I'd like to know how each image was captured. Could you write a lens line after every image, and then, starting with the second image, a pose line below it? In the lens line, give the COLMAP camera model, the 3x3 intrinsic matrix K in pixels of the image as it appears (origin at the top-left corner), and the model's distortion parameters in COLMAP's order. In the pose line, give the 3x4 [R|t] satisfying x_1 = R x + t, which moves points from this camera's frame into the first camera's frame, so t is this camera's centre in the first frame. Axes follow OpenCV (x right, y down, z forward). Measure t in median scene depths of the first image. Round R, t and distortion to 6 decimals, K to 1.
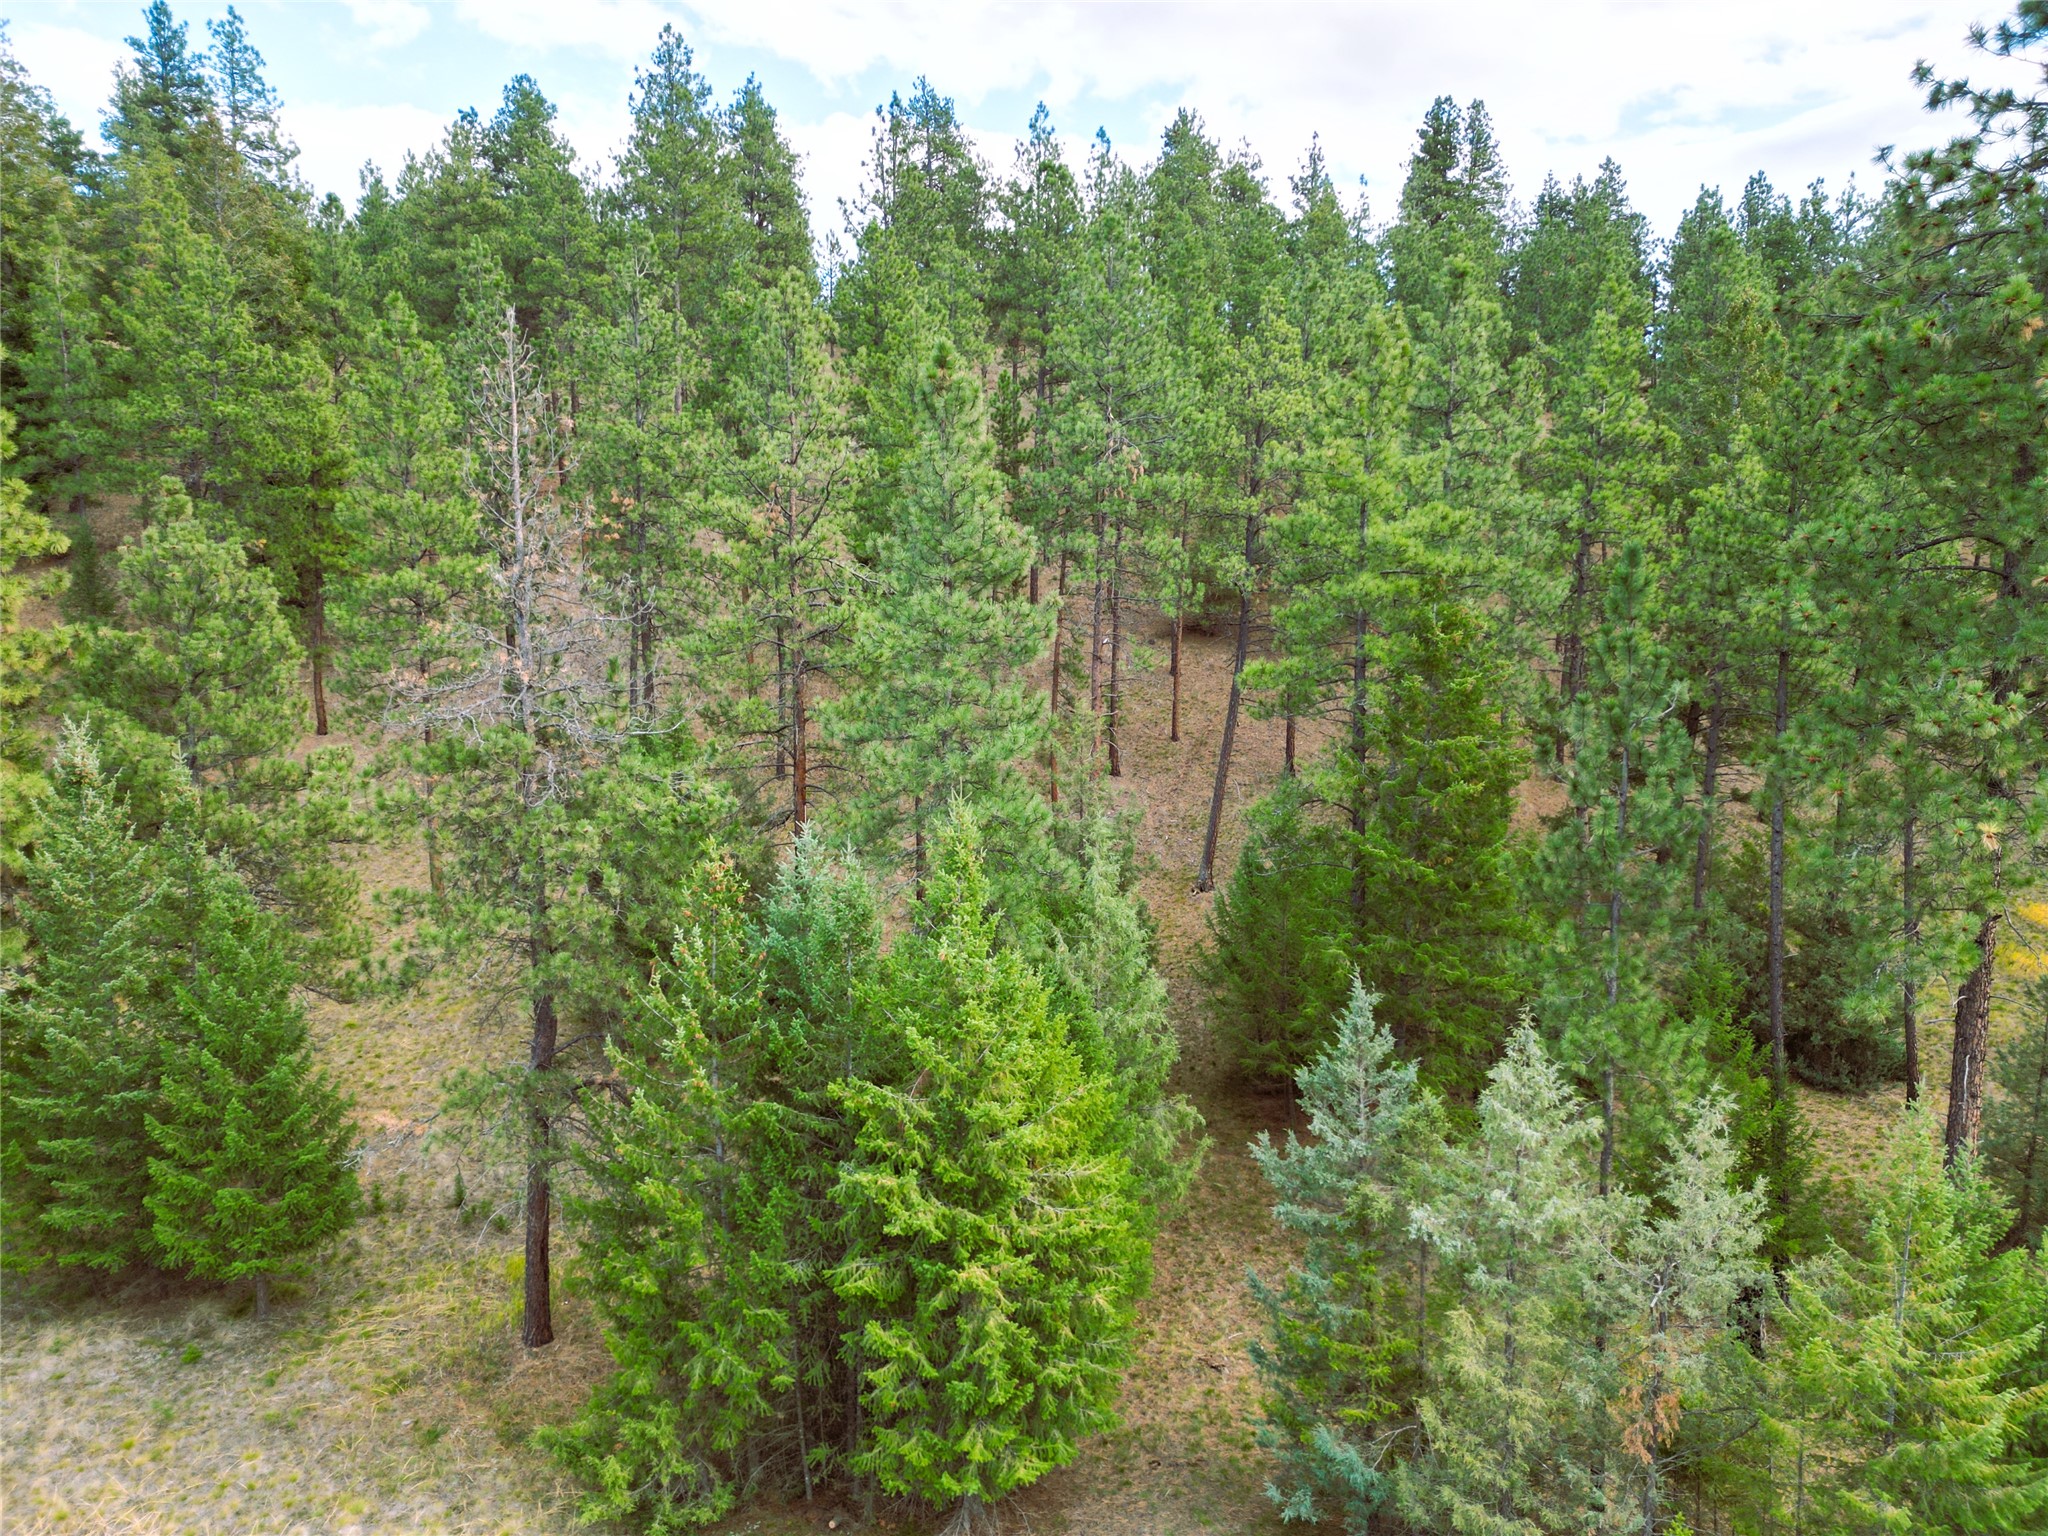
lens RADIAL K [[1418.0, 0, 1024.7], [0, 1418.0, 766.4], [0, 0, 1]] dist [0.081979, -0.074693]
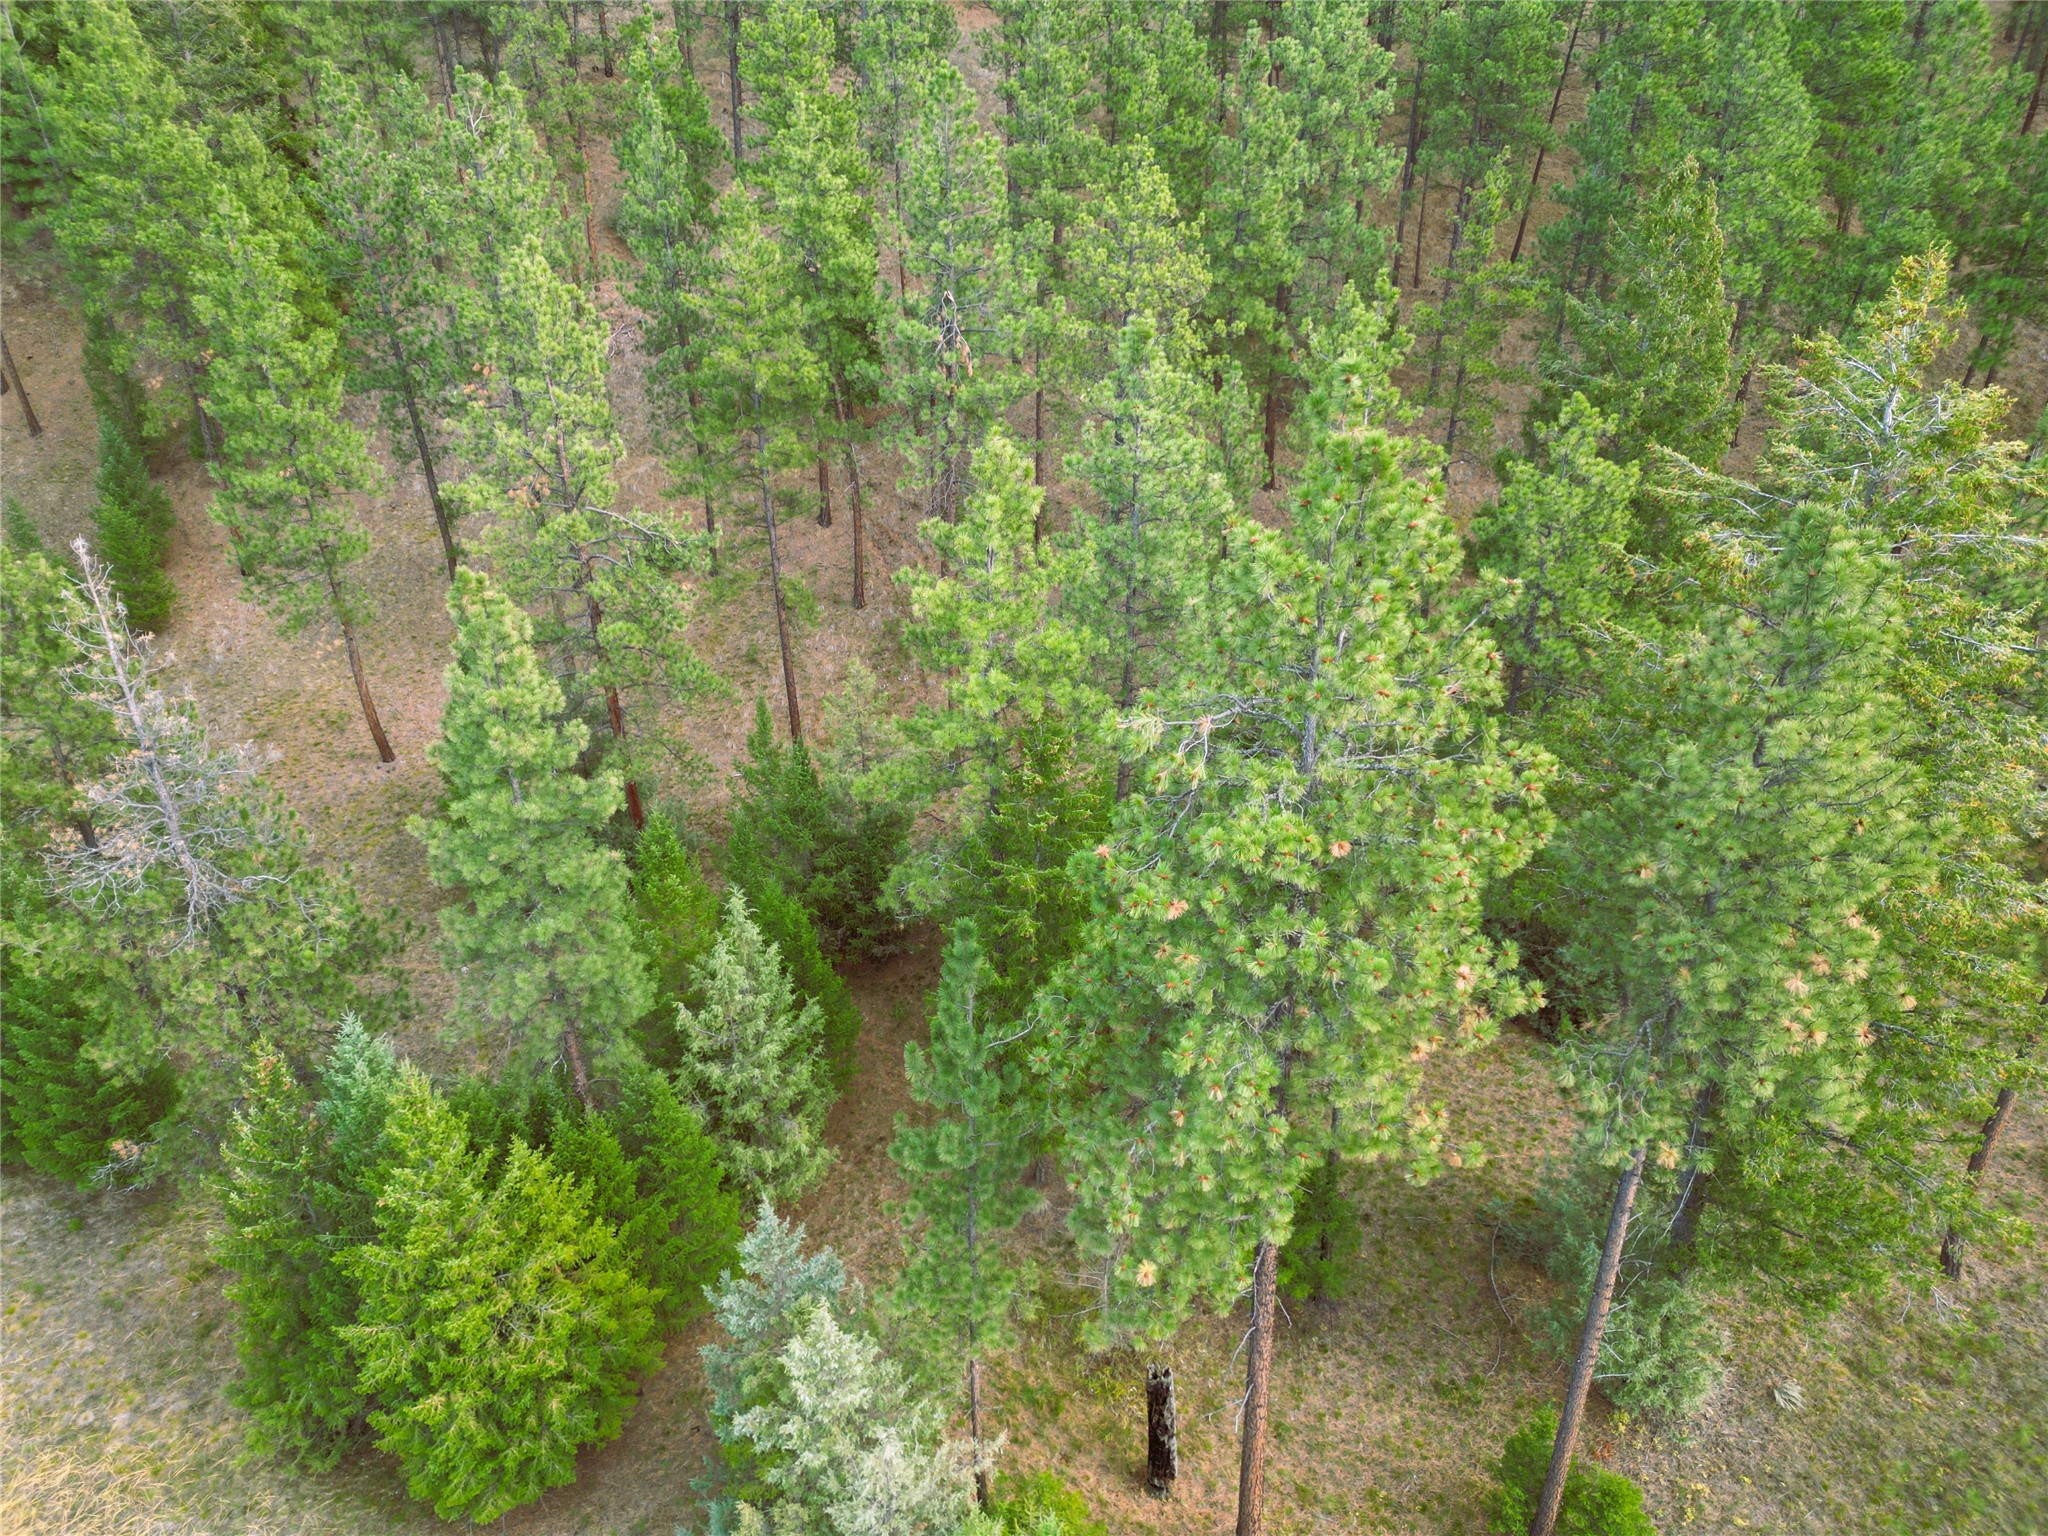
lens RADIAL K [[1420.5, 0, 1026.3], [0, 1420.5, 765.1], [0, 0, 1]] dist [0.081896, -0.075929]
pose [[0.983212, 0.086005, -0.160926, 0.540687], [-0.022704, 0.932758, 0.359787, -0.561721], [0.181048, -0.350094, 0.919052, 0.047551]]
